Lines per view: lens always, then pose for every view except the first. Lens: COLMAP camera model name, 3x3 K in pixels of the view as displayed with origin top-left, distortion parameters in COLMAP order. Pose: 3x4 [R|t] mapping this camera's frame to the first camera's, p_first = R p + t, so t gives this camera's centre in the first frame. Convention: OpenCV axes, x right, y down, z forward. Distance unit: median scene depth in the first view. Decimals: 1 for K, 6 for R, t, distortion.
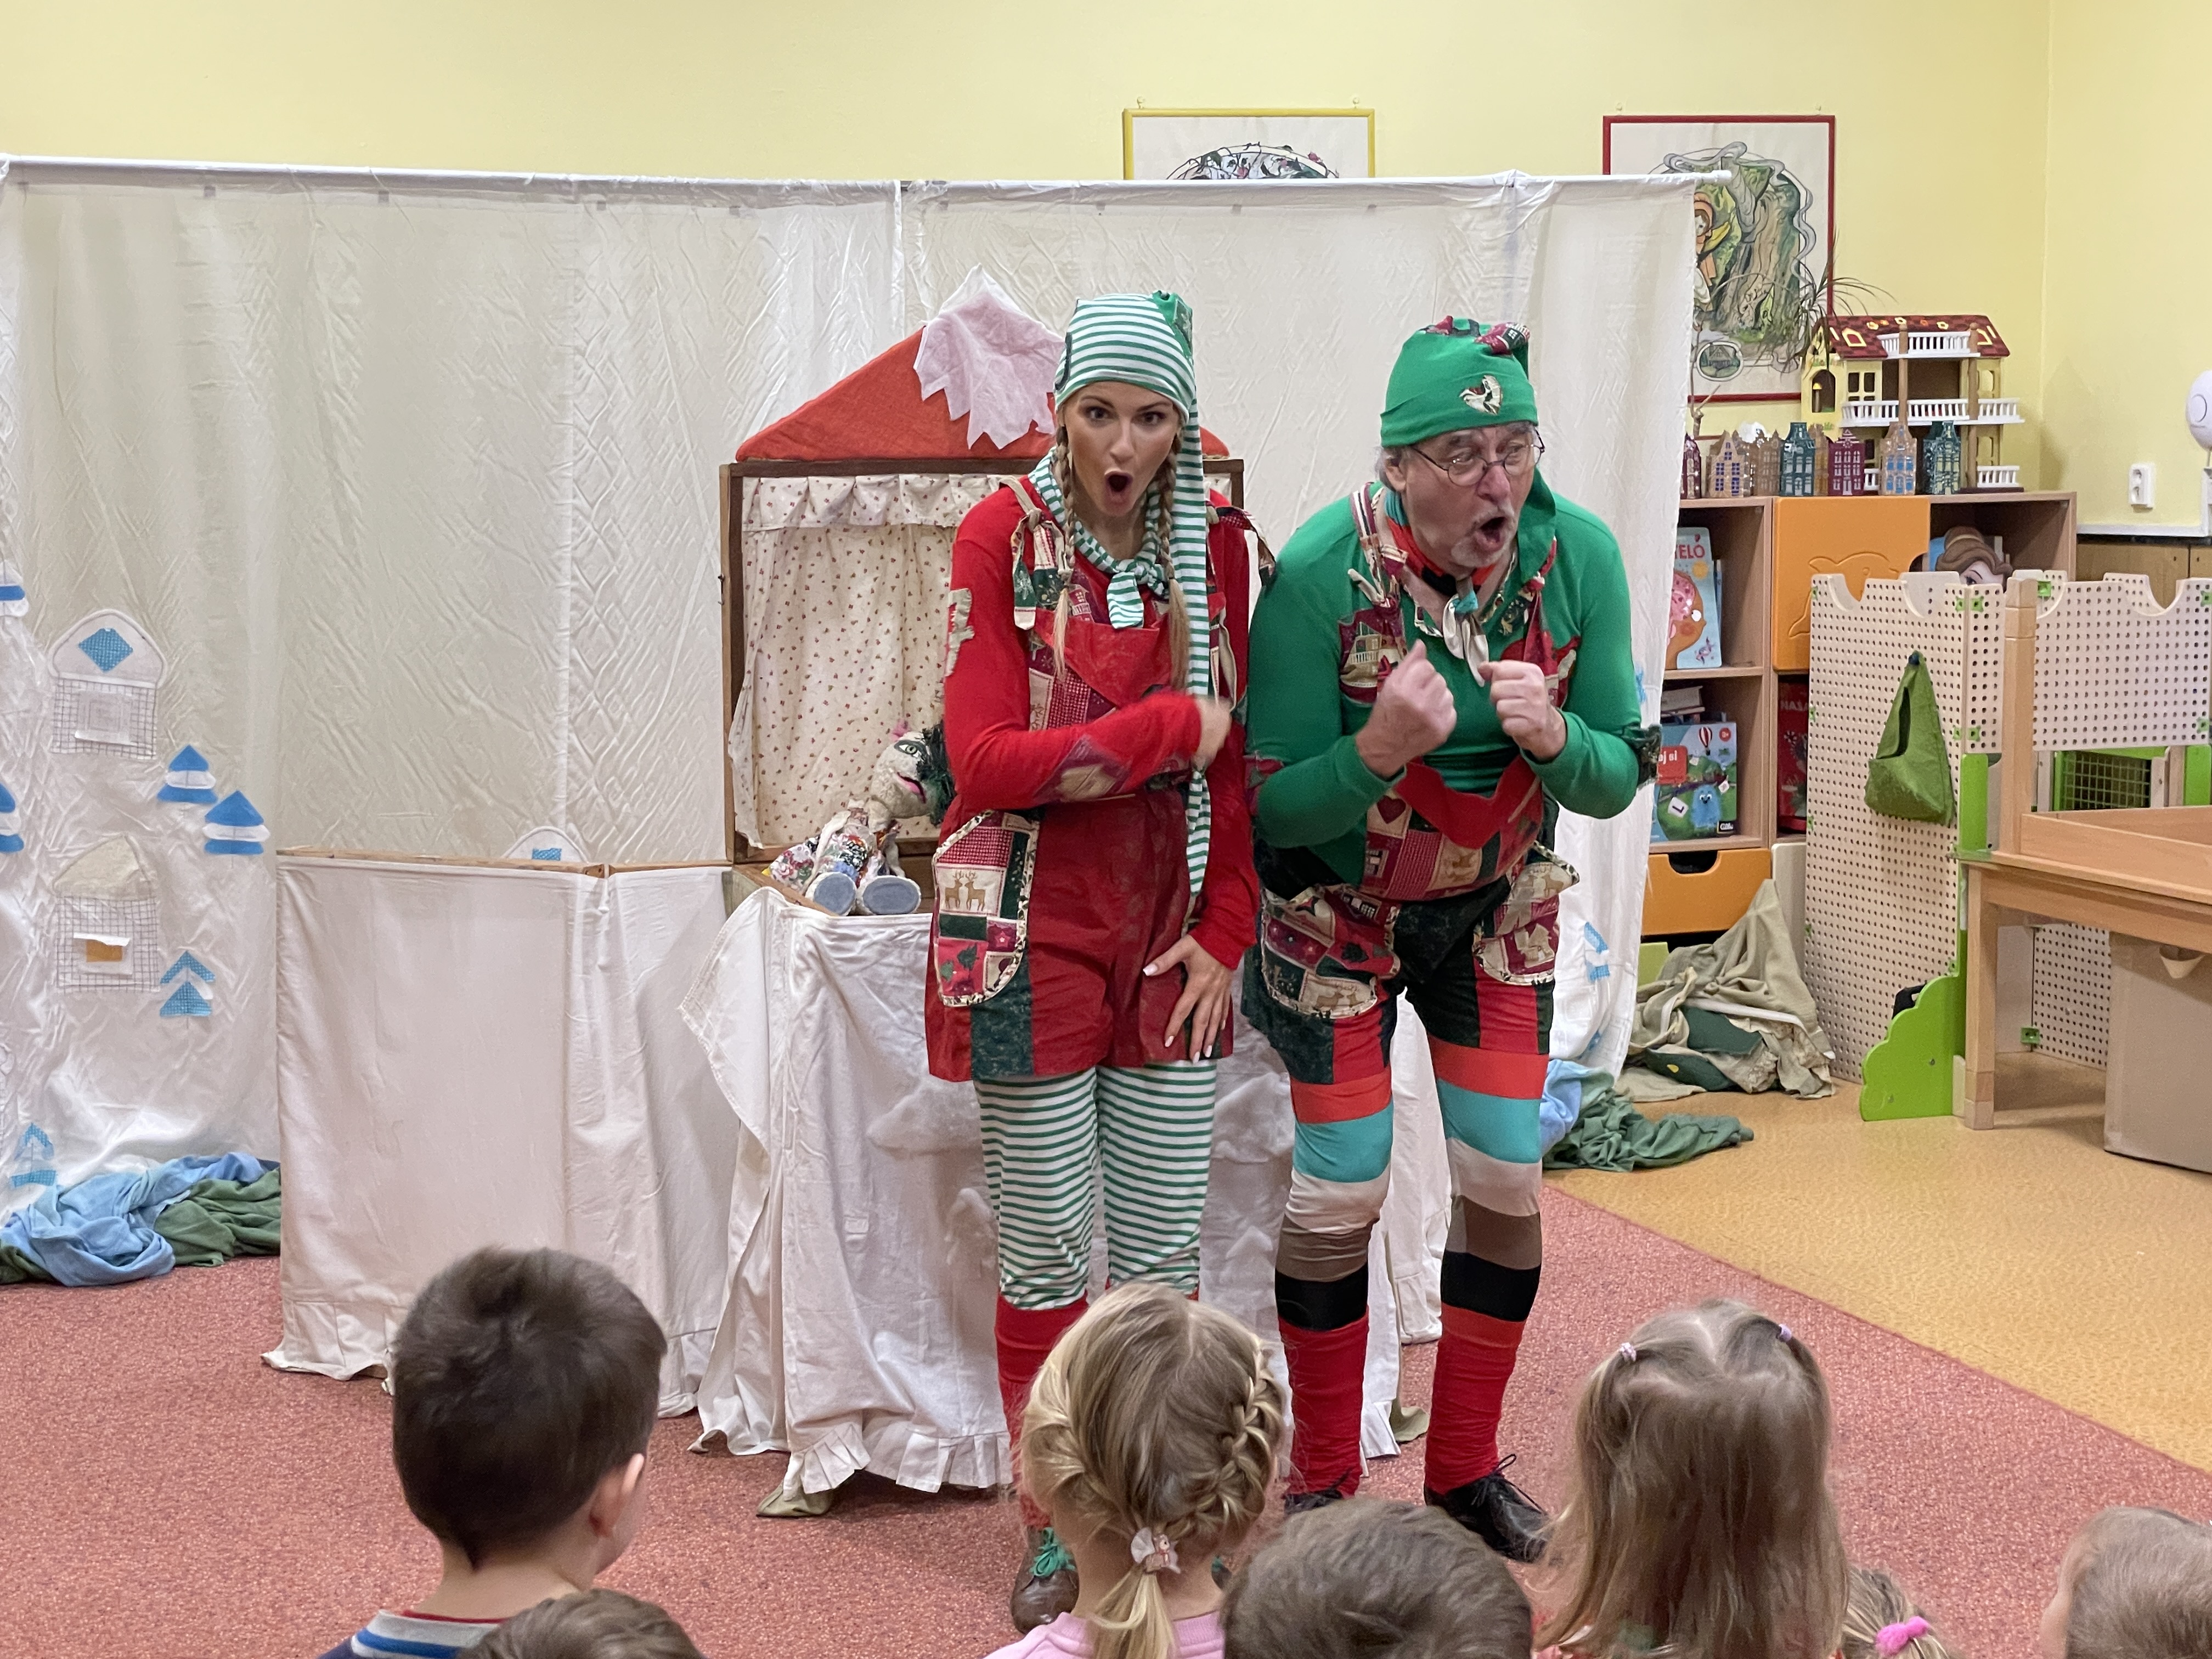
lens RADIAL K [[3646.3, 0, 1064.0], [0, 3646.3, 803.7], [0, 0, 1]] dist [0.106866, 0.000000]
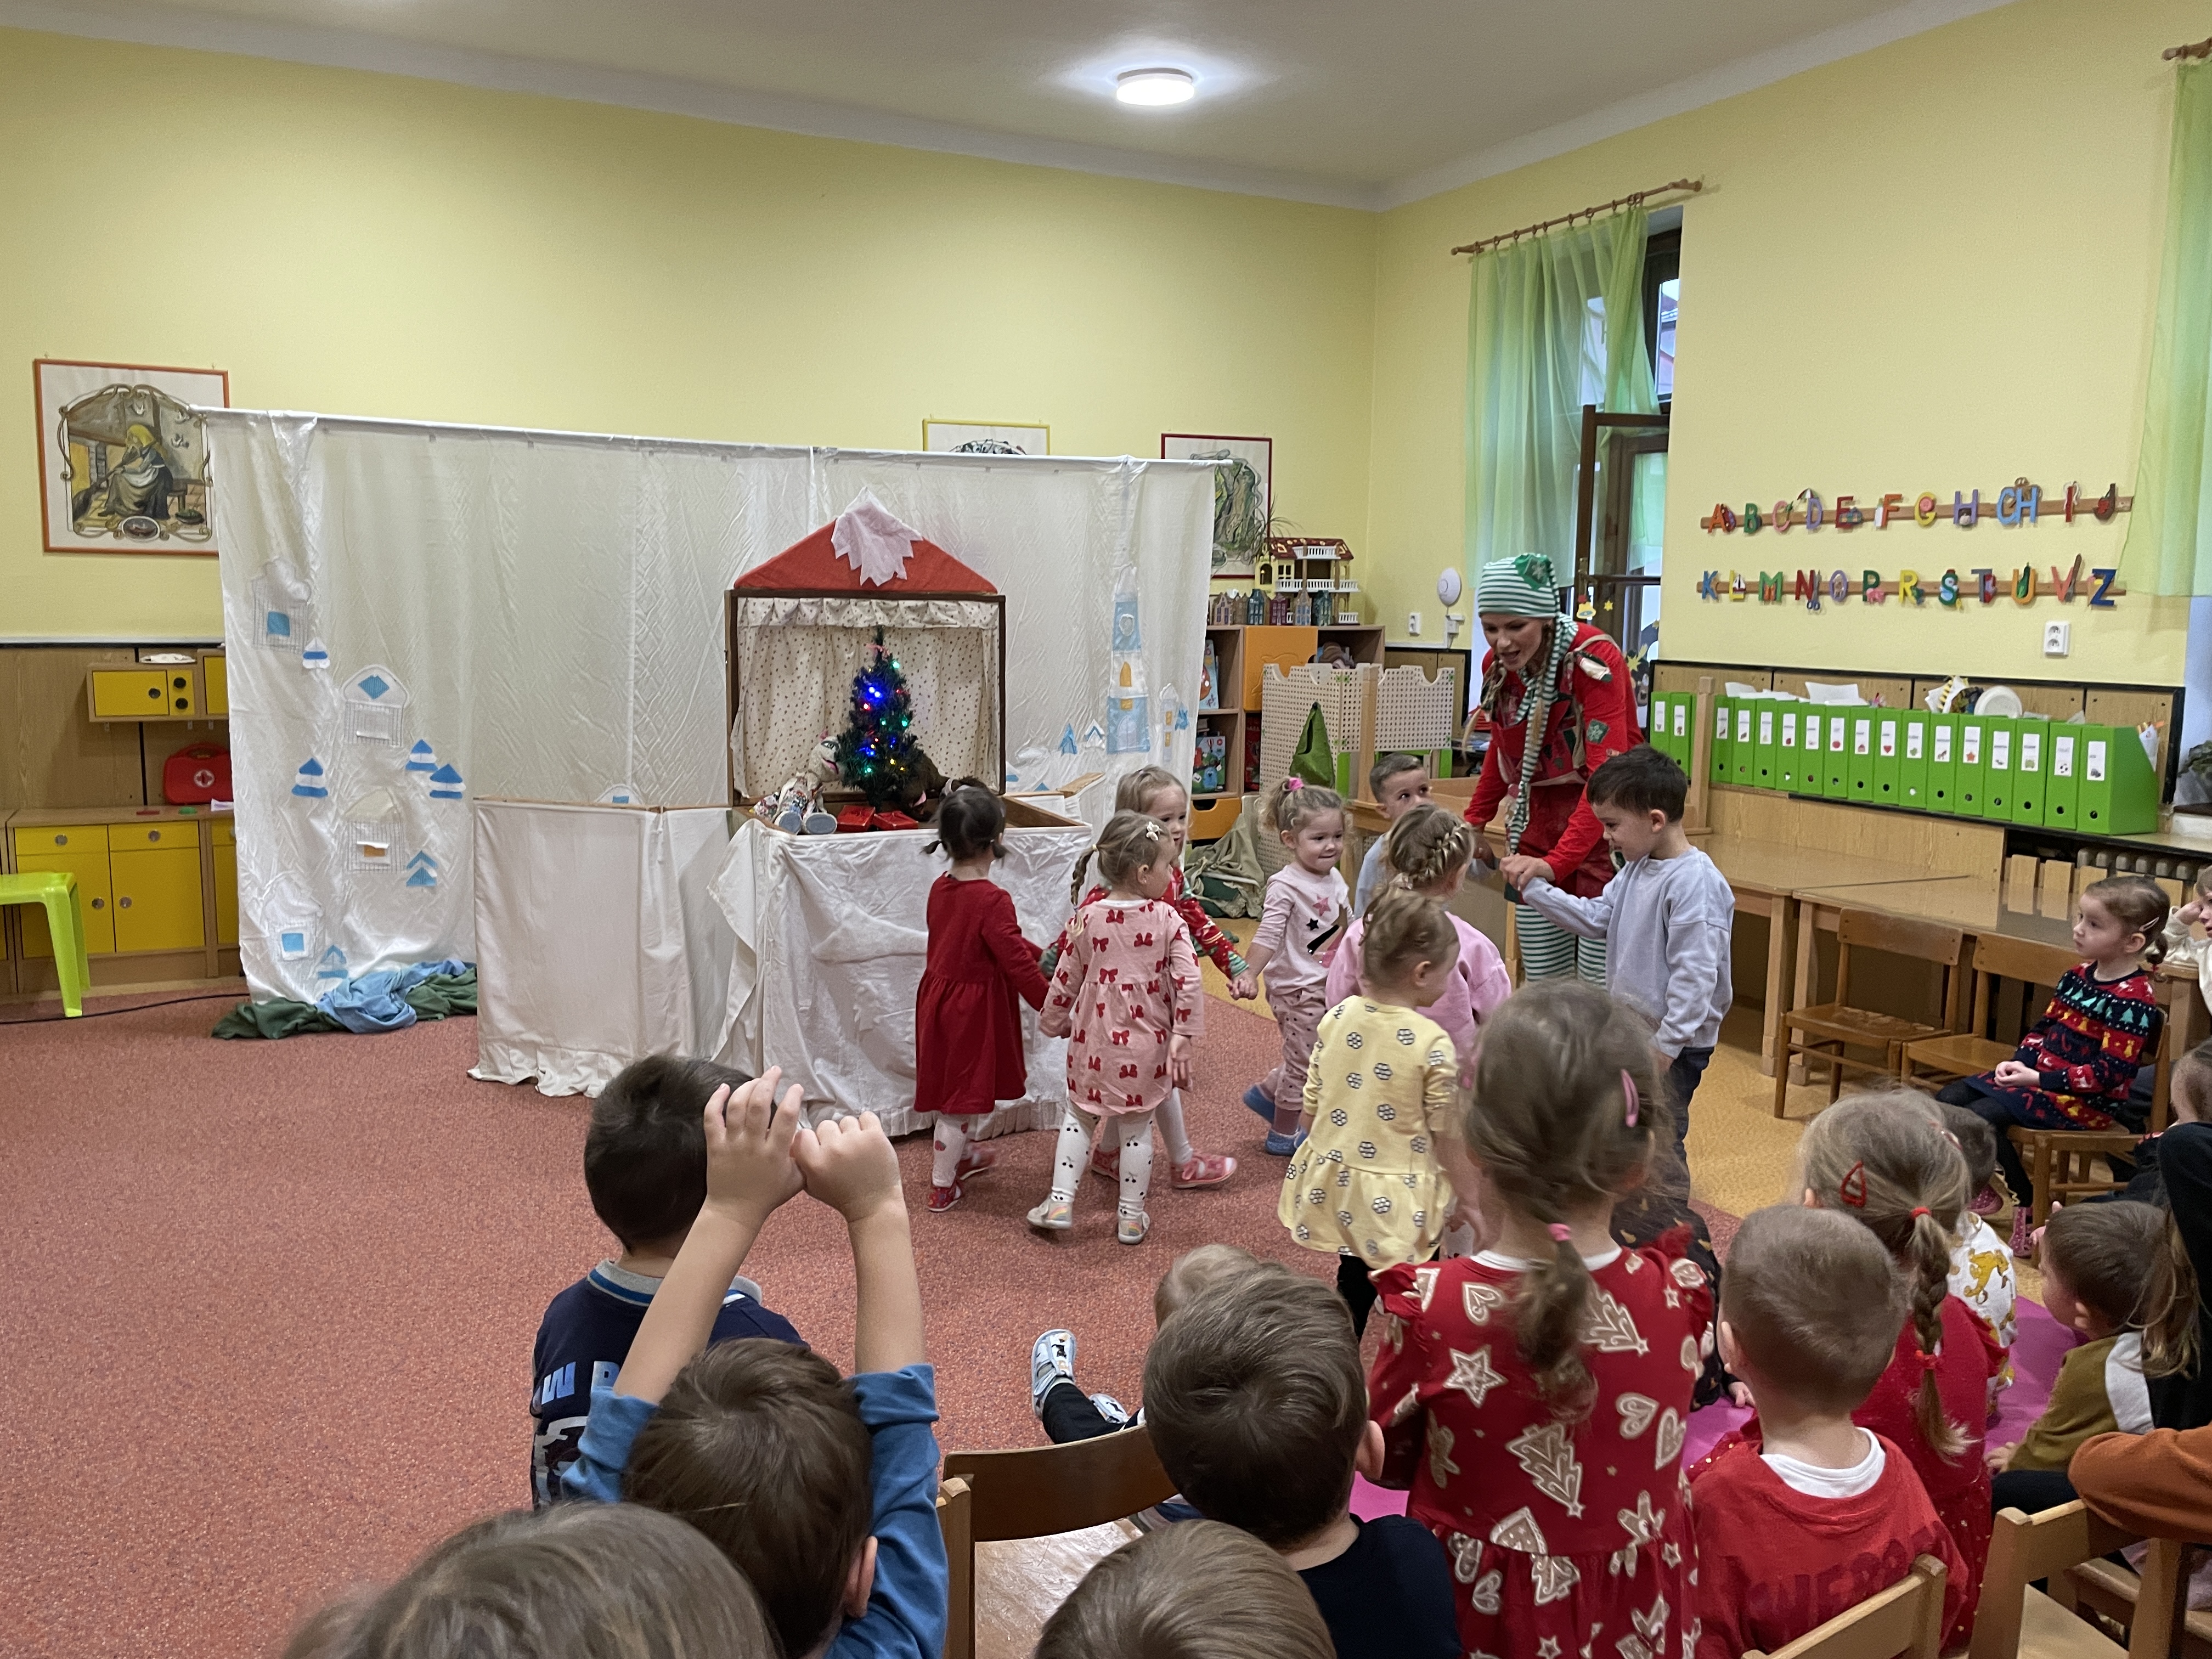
lens RADIAL K [[1707.5, 0, 1110.8], [0, 1707.5, 822.1], [0, 0, 1]] dist [0.087052, -0.121367]
pose [[0.989223, 0.001902, 0.146405, -0.021874], [-0.006070, 0.999589, 0.028022, -0.000846], [-0.146291, -0.028609, 0.988828, 0.084945]]
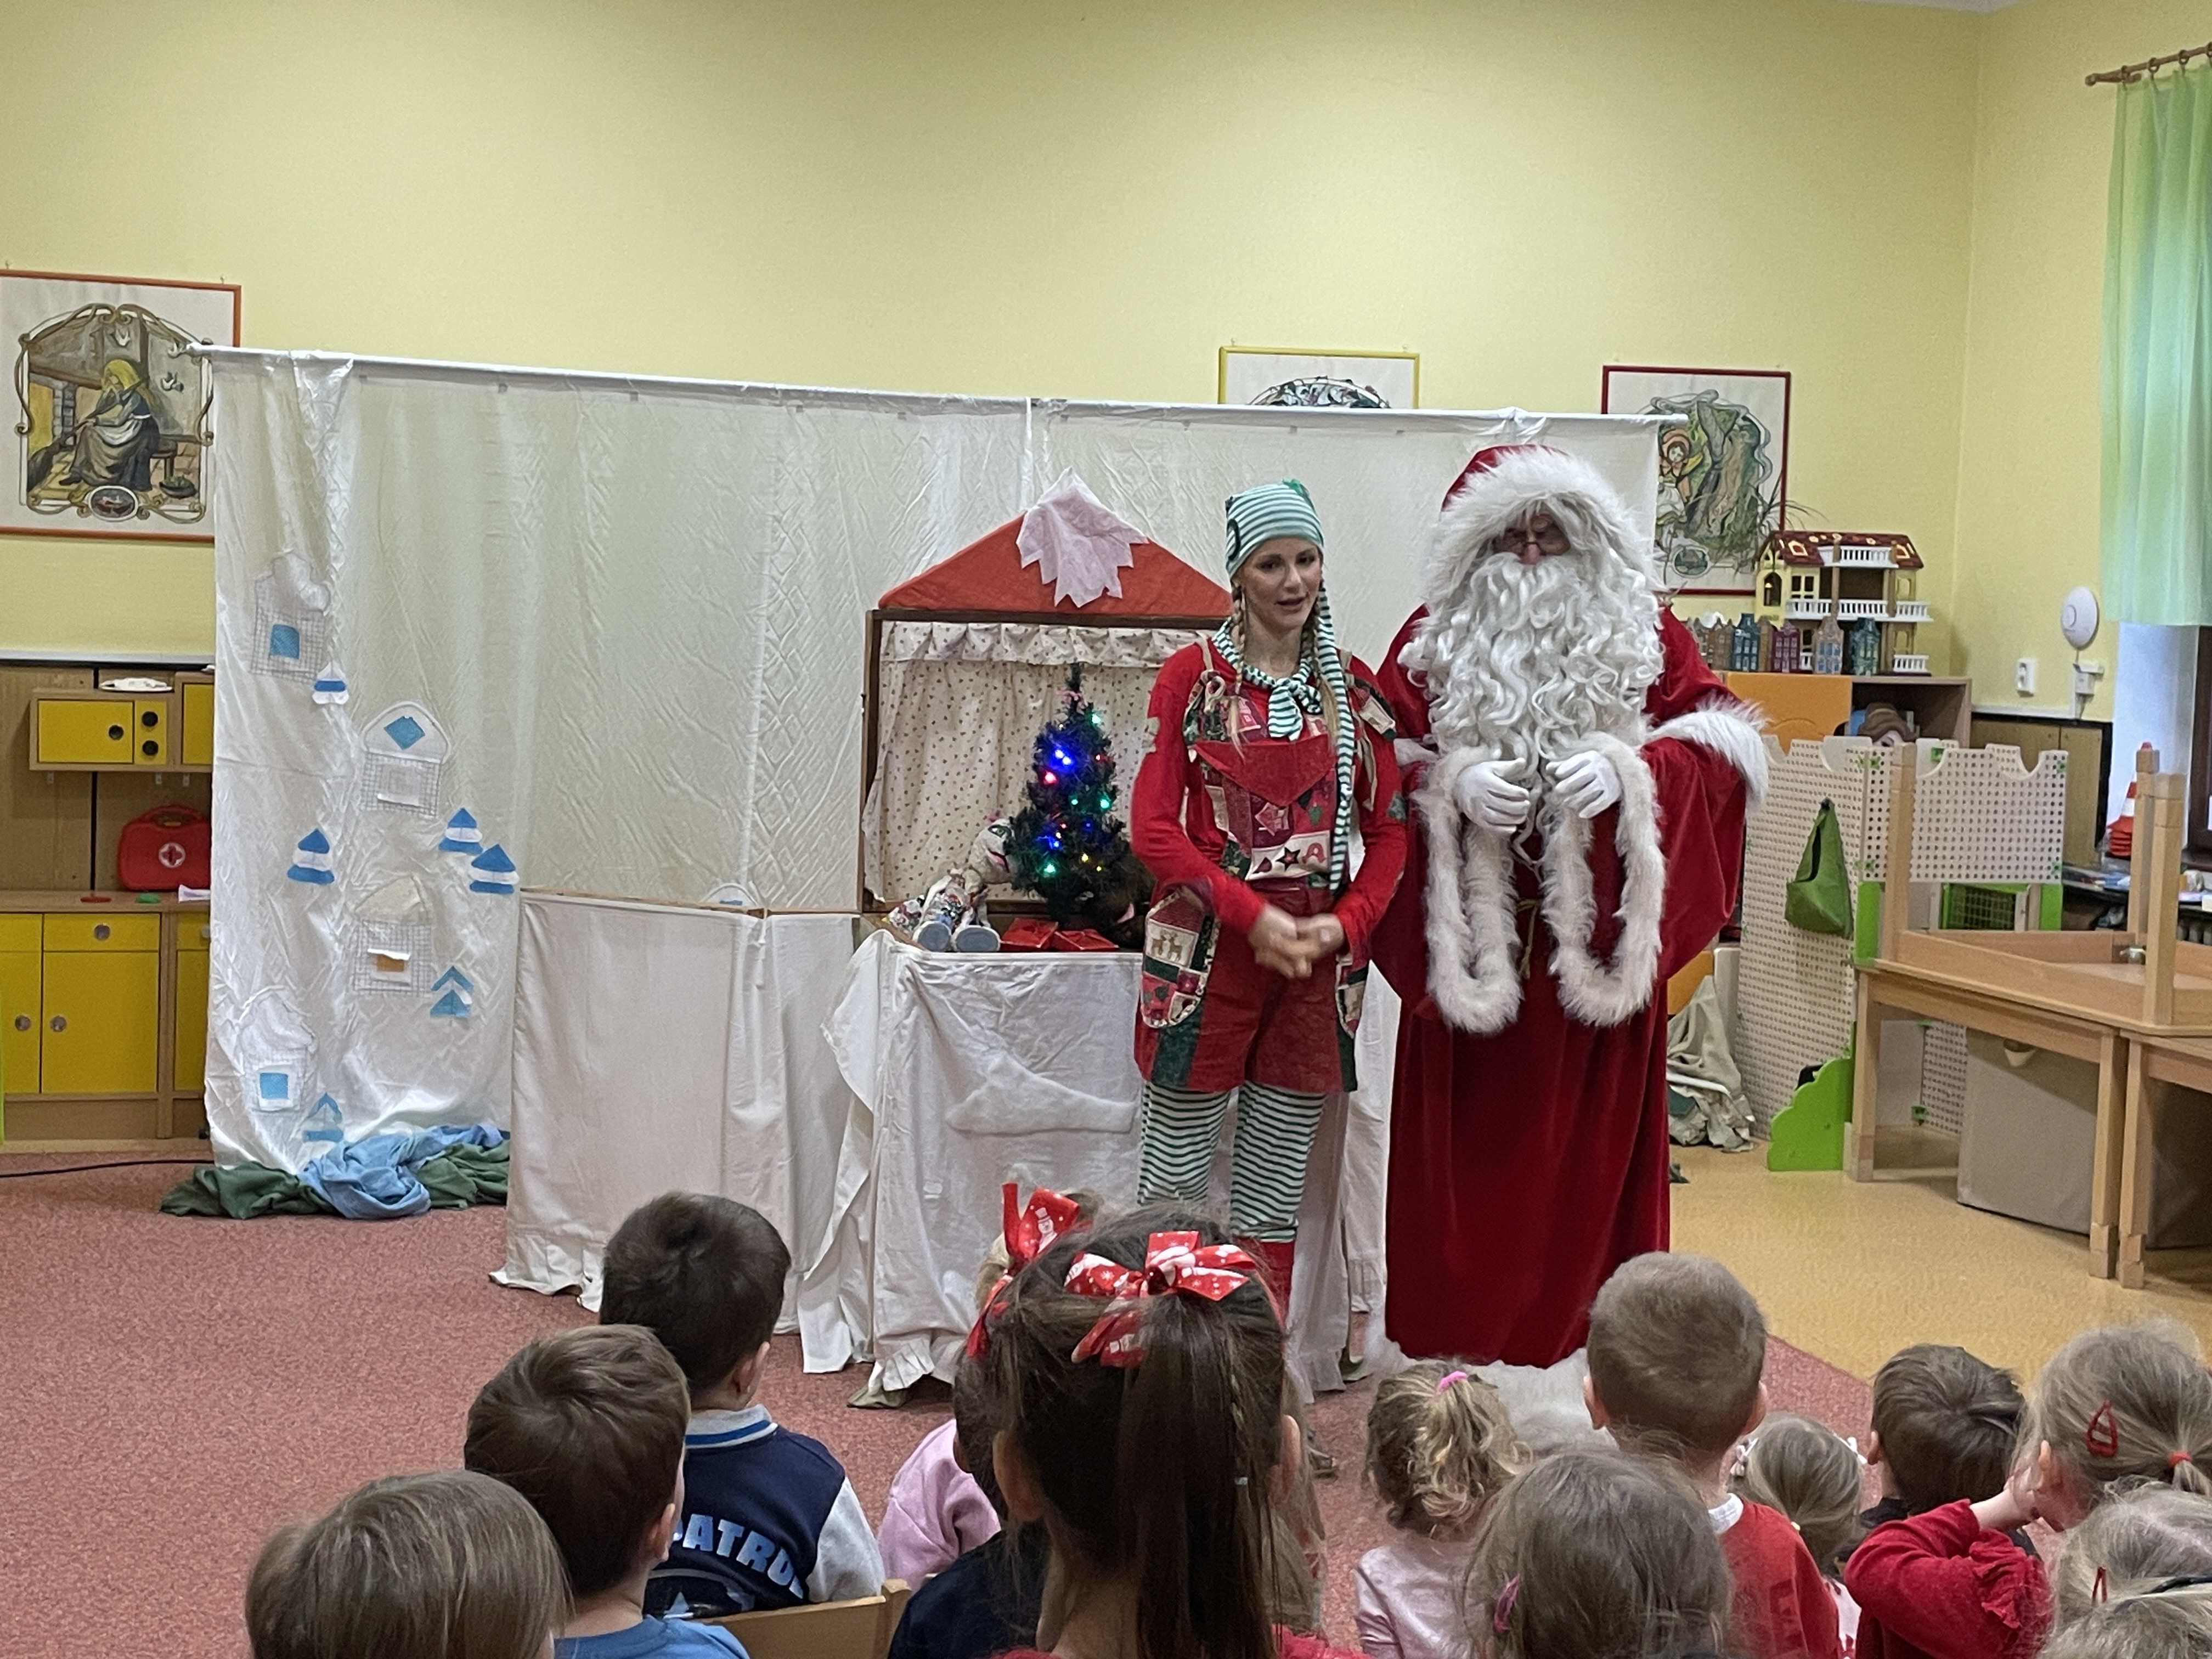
lens RADIAL K [[3100.2, 0, 1077.9], [0, 3100.2, 771.3], [0, 0, 1]] dist [0.090710, 0.000000]
pose [[0.997841, 0.044714, -0.048094, 0.030322], [-0.046775, 0.997996, -0.042618, 0.007569], [0.046092, 0.044776, 0.997933, -0.089094]]
